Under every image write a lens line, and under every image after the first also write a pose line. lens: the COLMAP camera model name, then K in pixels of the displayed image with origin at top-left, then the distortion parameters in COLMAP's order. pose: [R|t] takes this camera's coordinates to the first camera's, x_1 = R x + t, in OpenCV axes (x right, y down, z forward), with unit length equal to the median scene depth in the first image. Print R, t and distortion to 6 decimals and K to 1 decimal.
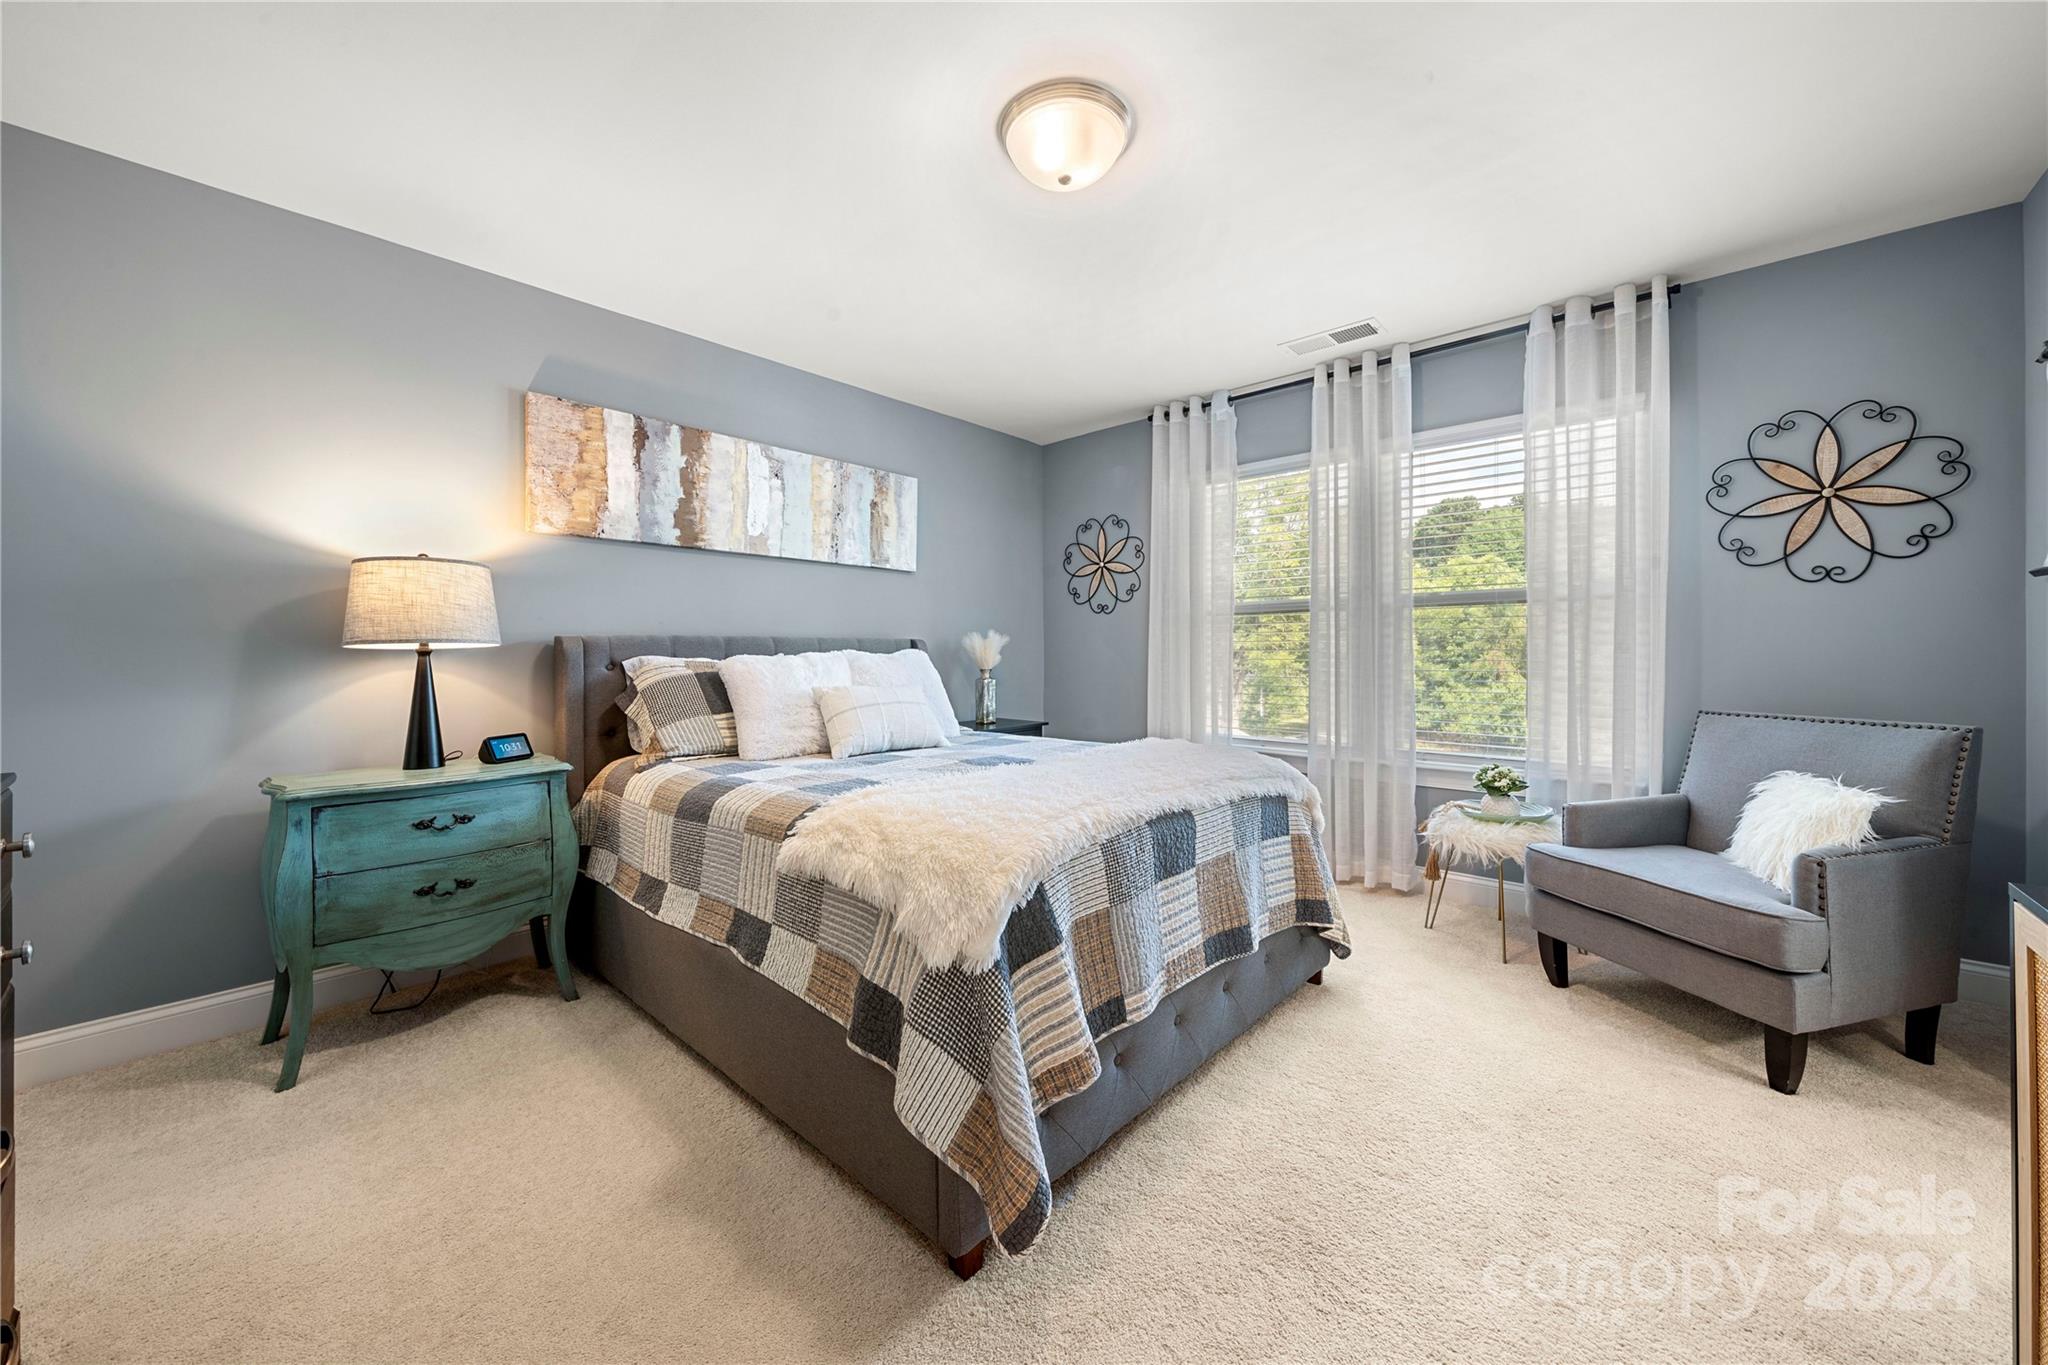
lens RADIAL K [[746.5, 0, 1022.7], [0, 746.5, 685.9], [0, 0, 1]] dist [-0.002841, -0.000462]
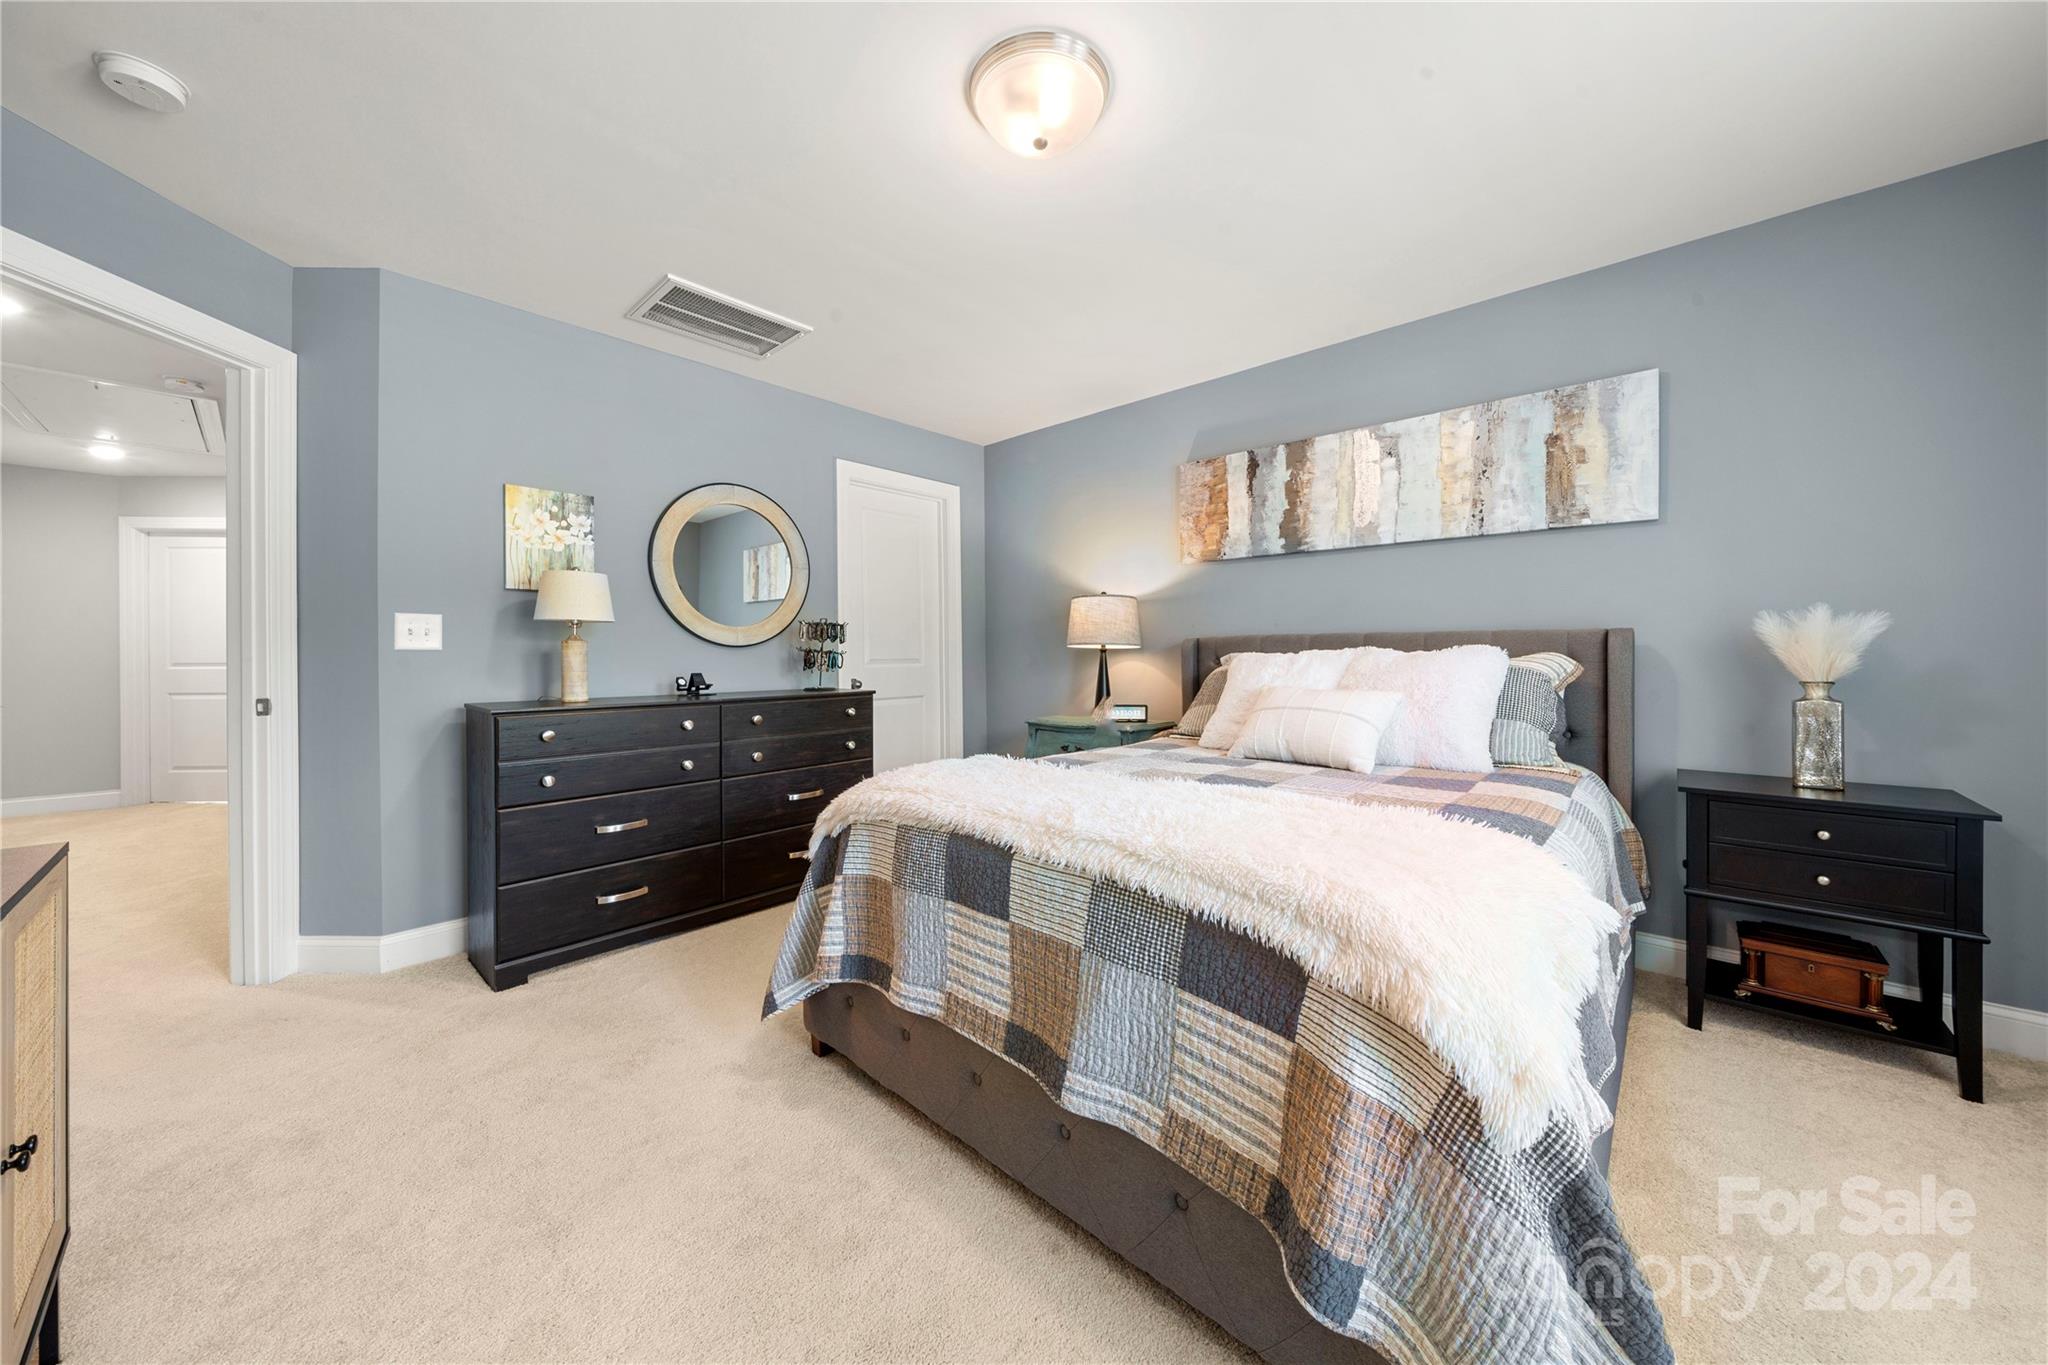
lens RADIAL K [[727.1, 0, 1009.1], [0, 727.1, 674.0], [0, 0, 1]] dist [0.001295, 0.000031]
pose [[-0.035763, 0.034583, -0.998762, 0.635699], [-0.039167, 0.998585, 0.035979, -0.033247], [0.998592, 0.040405, -0.034358, 0.644176]]
